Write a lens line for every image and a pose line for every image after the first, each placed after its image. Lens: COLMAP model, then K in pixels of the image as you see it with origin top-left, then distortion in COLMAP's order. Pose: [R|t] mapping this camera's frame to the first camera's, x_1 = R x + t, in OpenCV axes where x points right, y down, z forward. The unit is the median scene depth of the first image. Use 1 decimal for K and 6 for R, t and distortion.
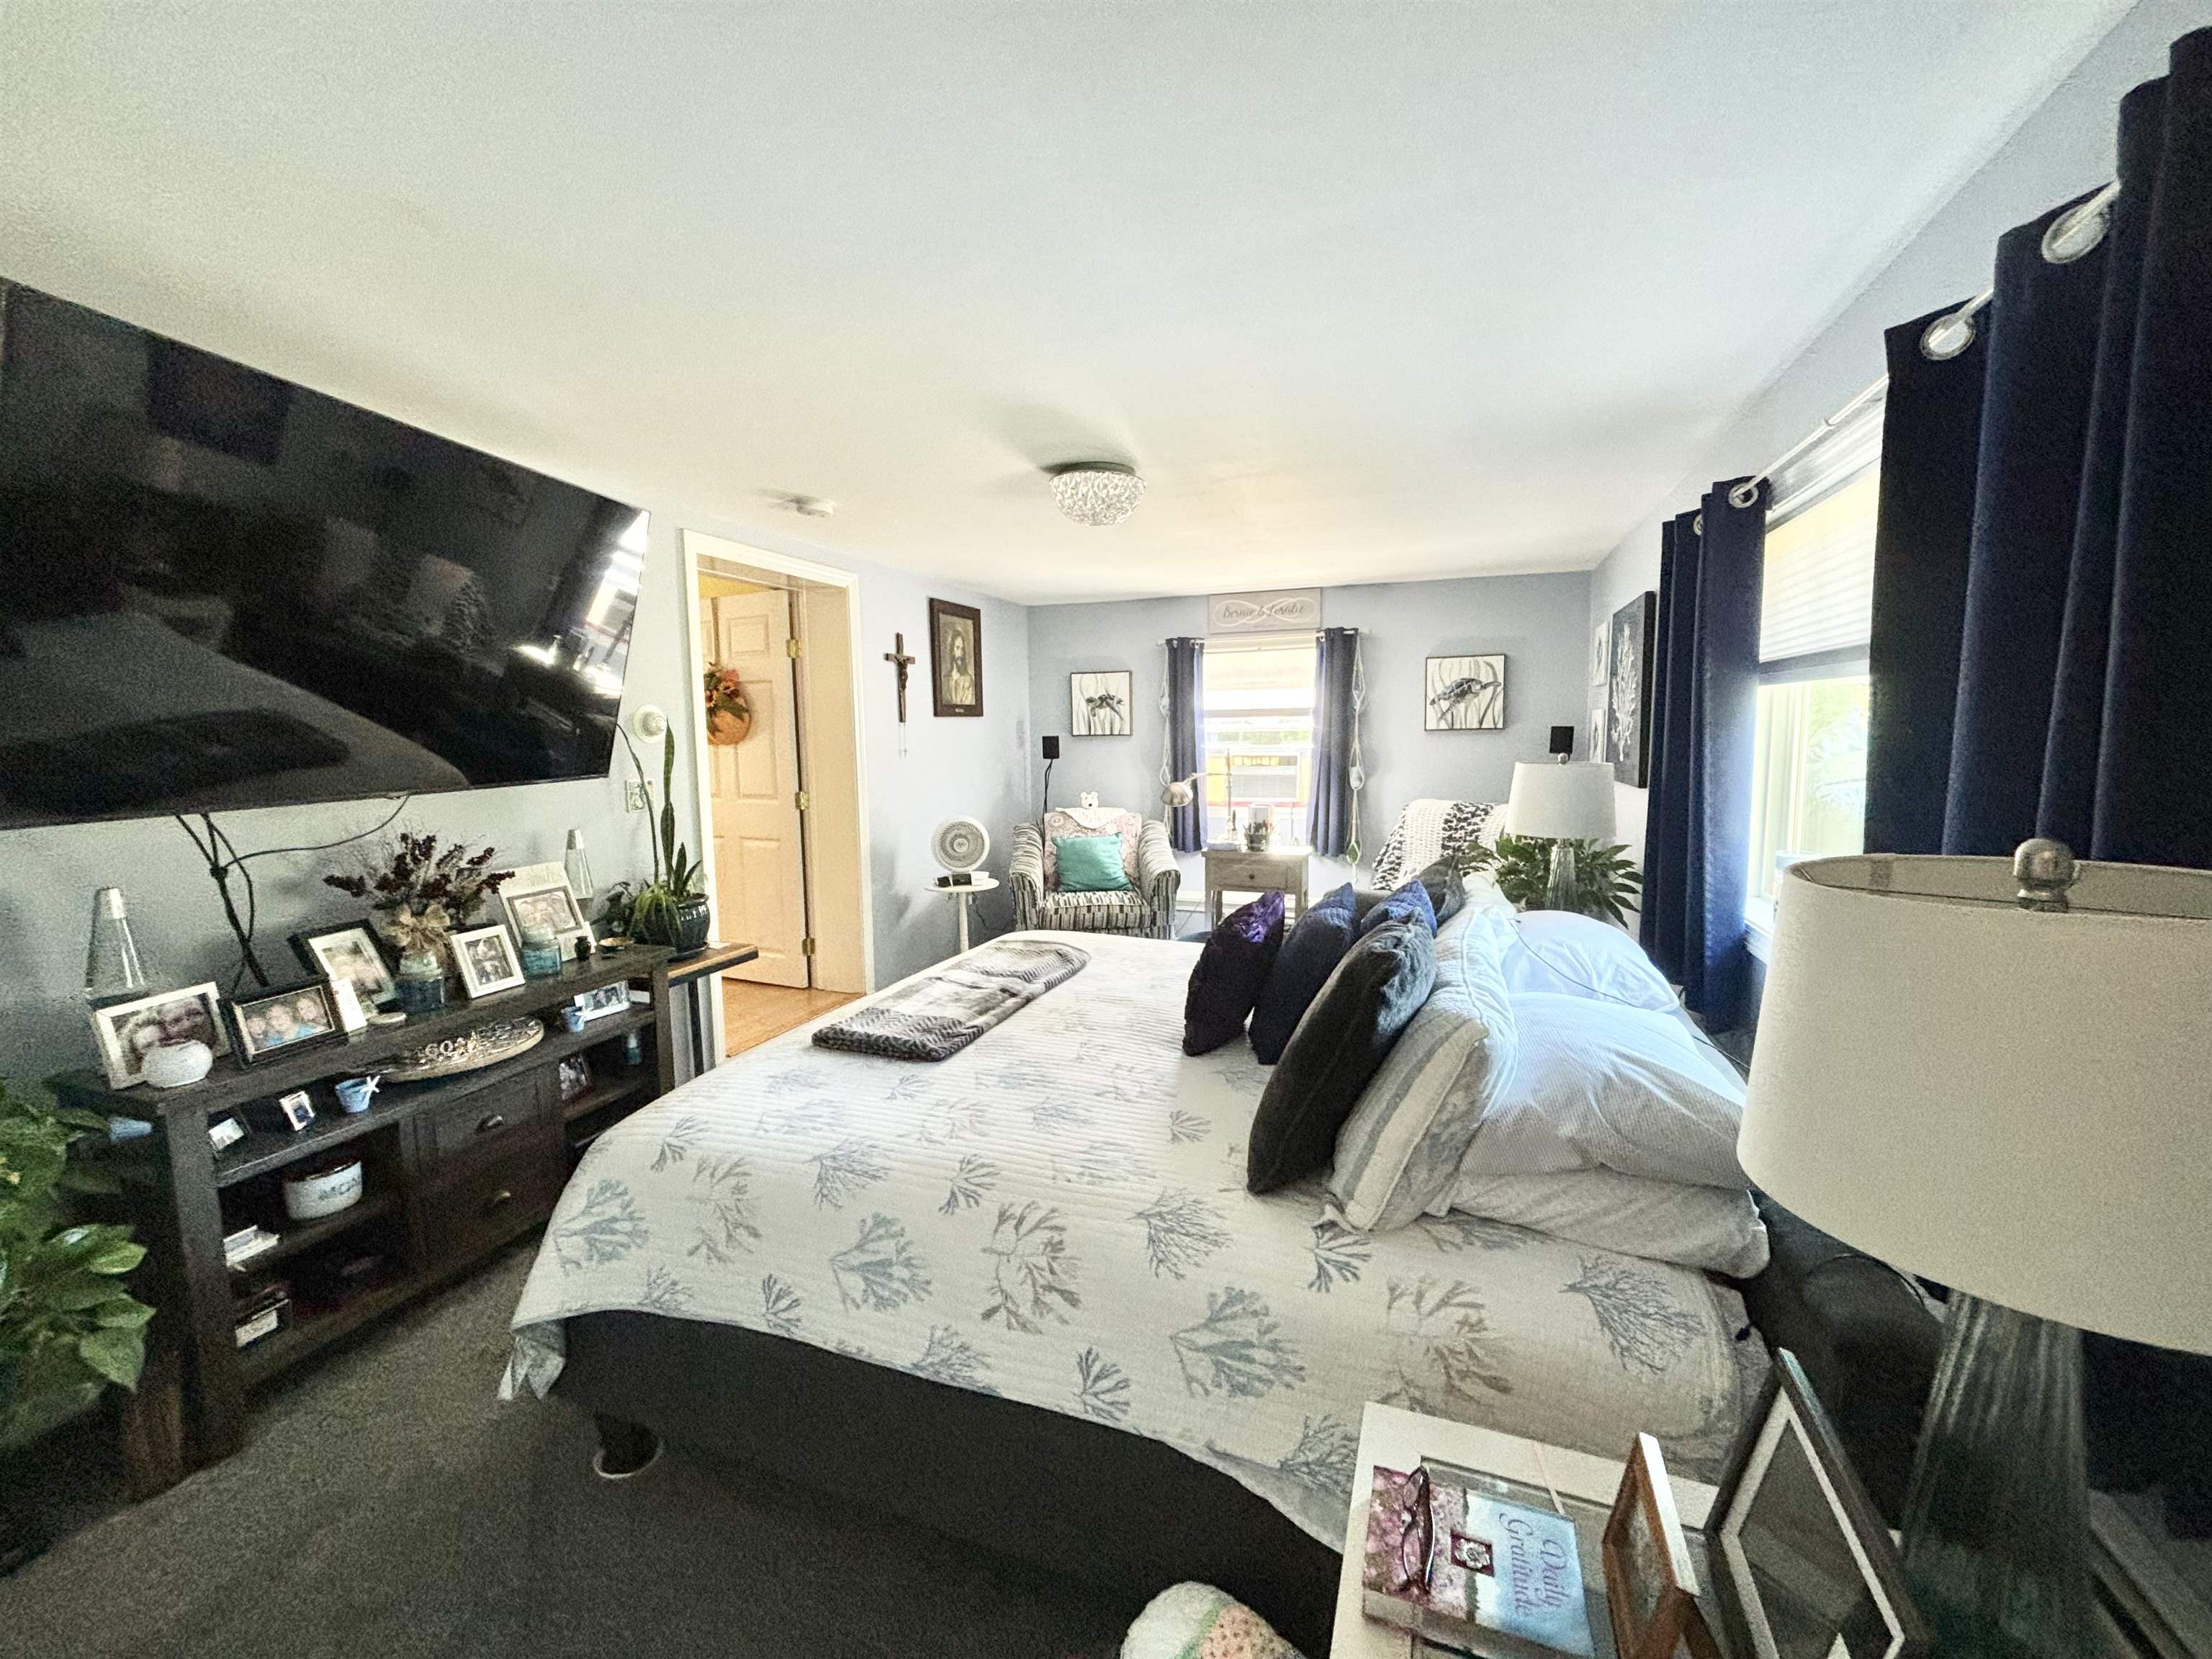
lens RADIAL K [[898.9, 0, 1098.0], [0, 898.9, 819.8], [0, 0, 1]] dist [0.001826, 0.000119]
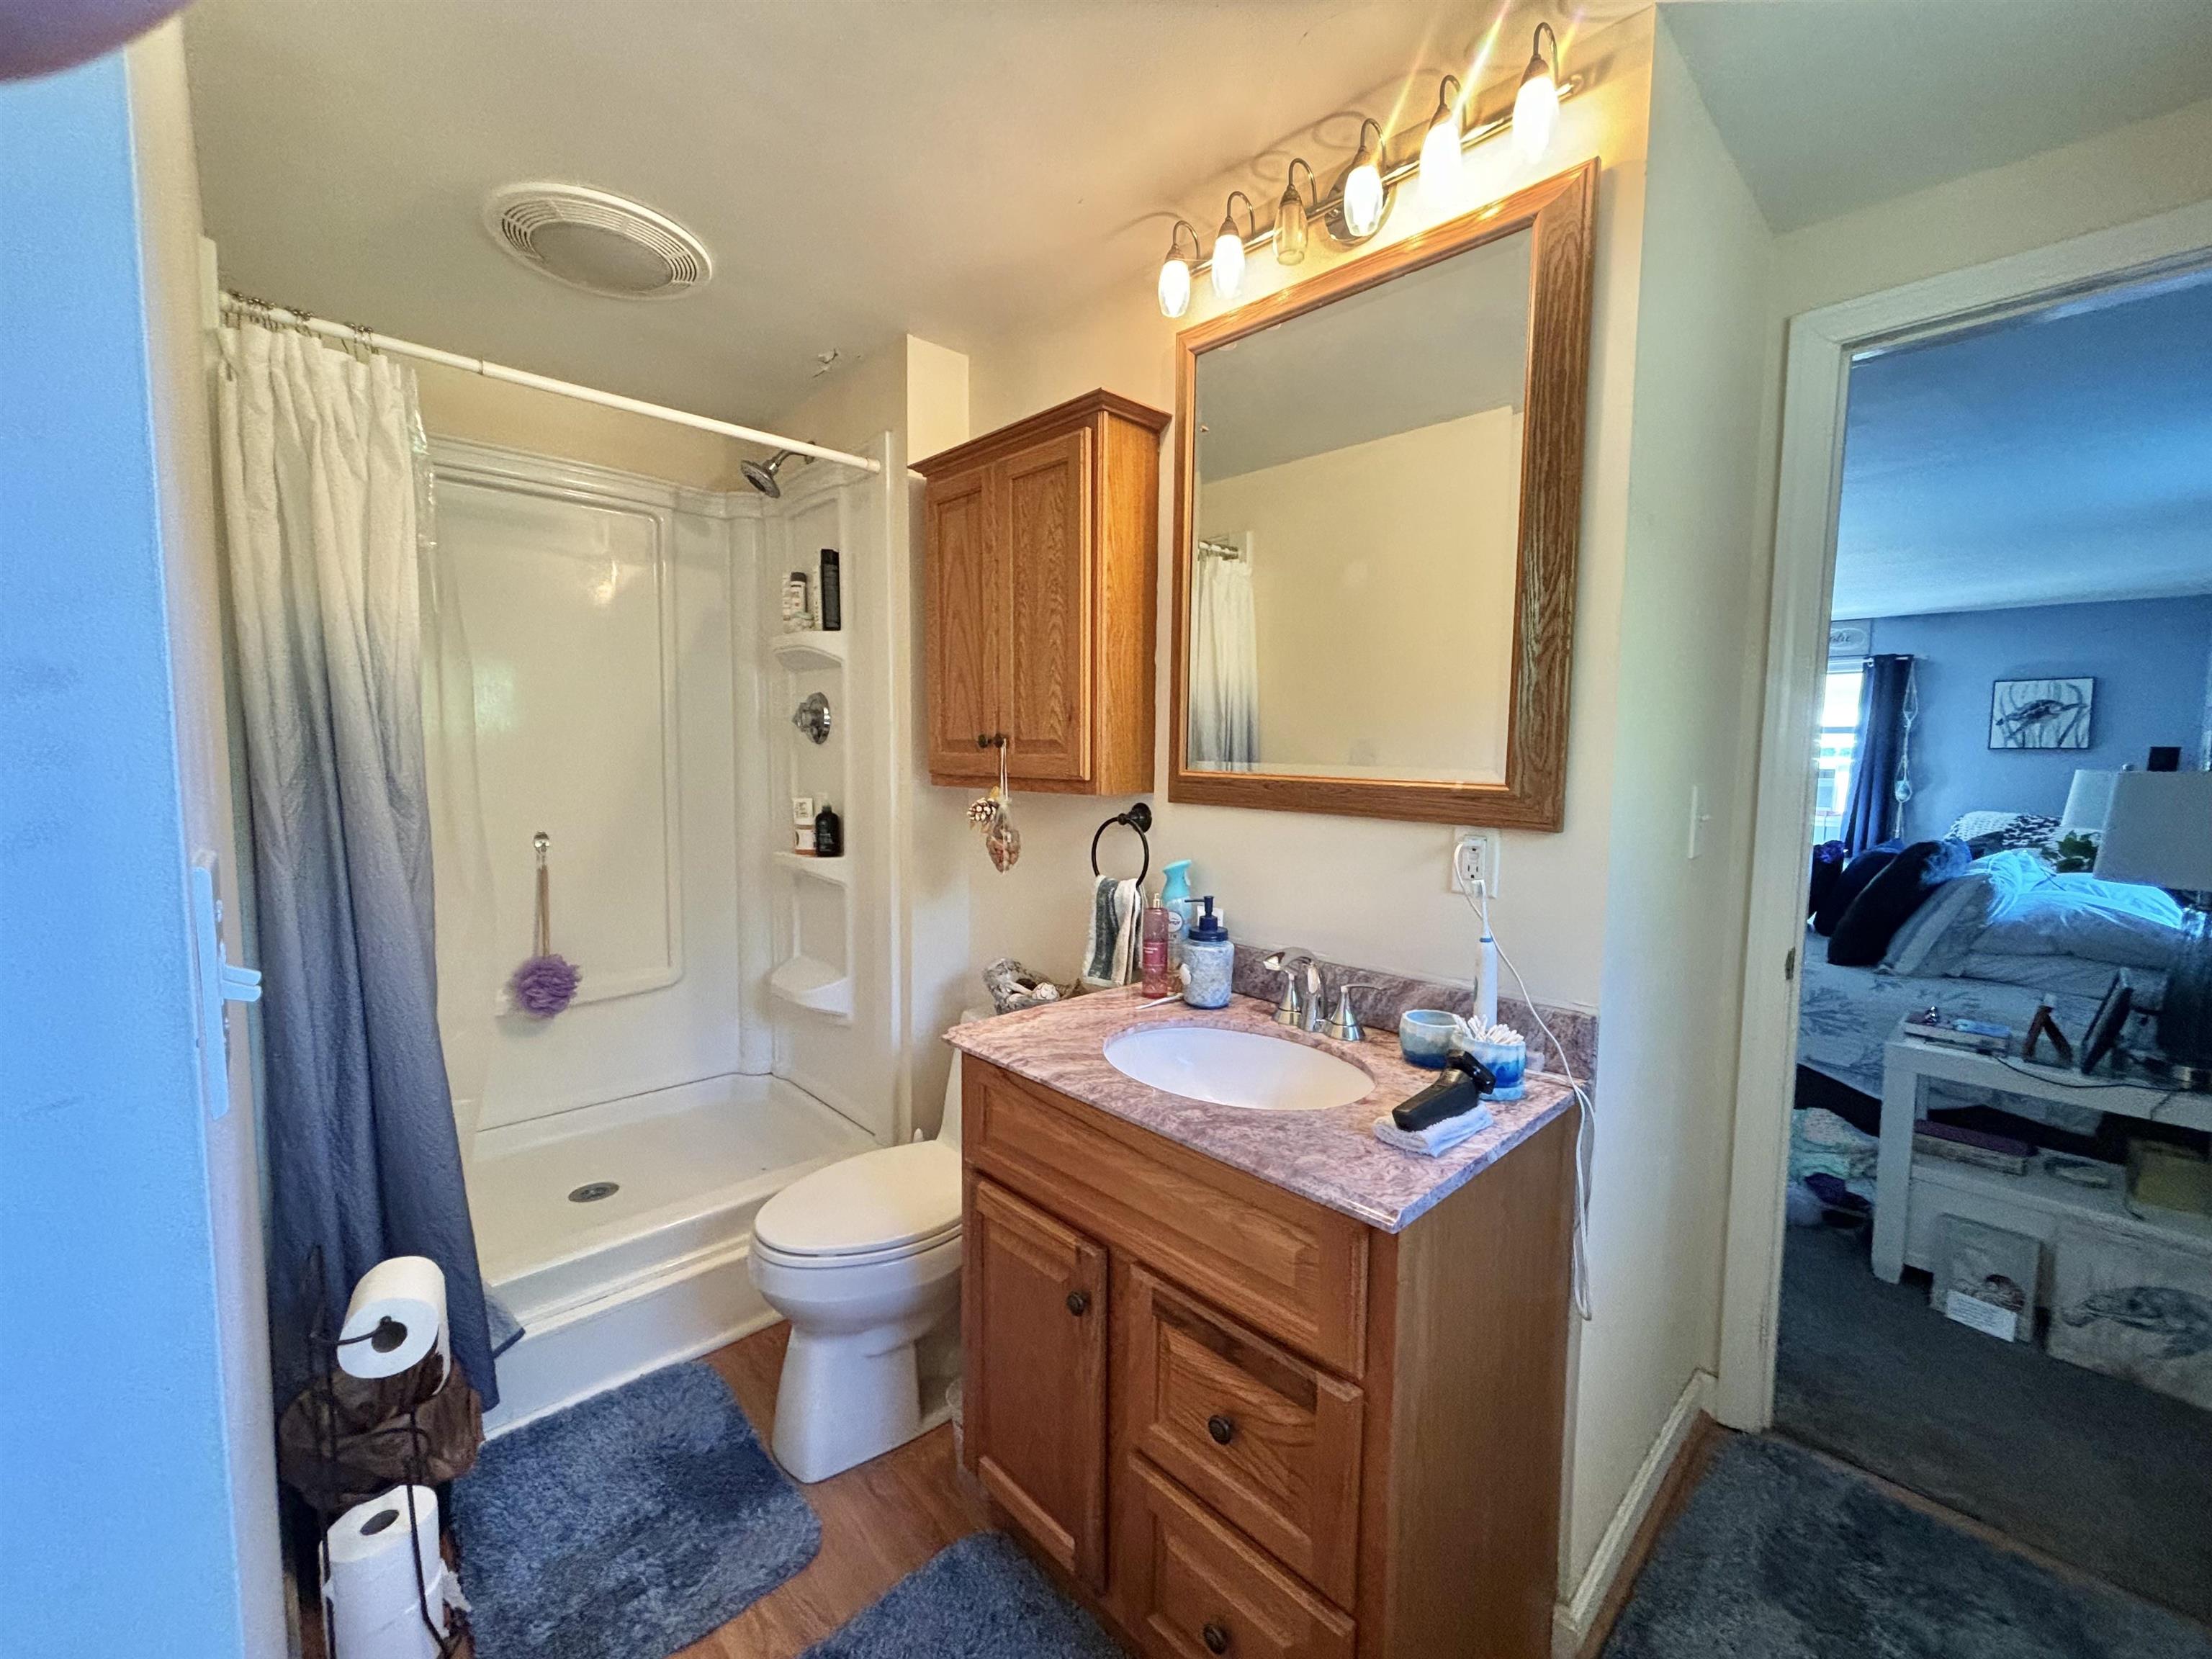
lens RADIAL K [[898.9, 0, 1098.0], [0, 898.9, 819.8], [0, 0, 1]] dist [0.001826, 0.000119]
pose [[0.901939, 0.058438, -0.427892, -0.141741], [-0.068360, 0.997630, -0.007844, 0.072832], [0.426420, 0.036326, 0.903796, -0.461771]]
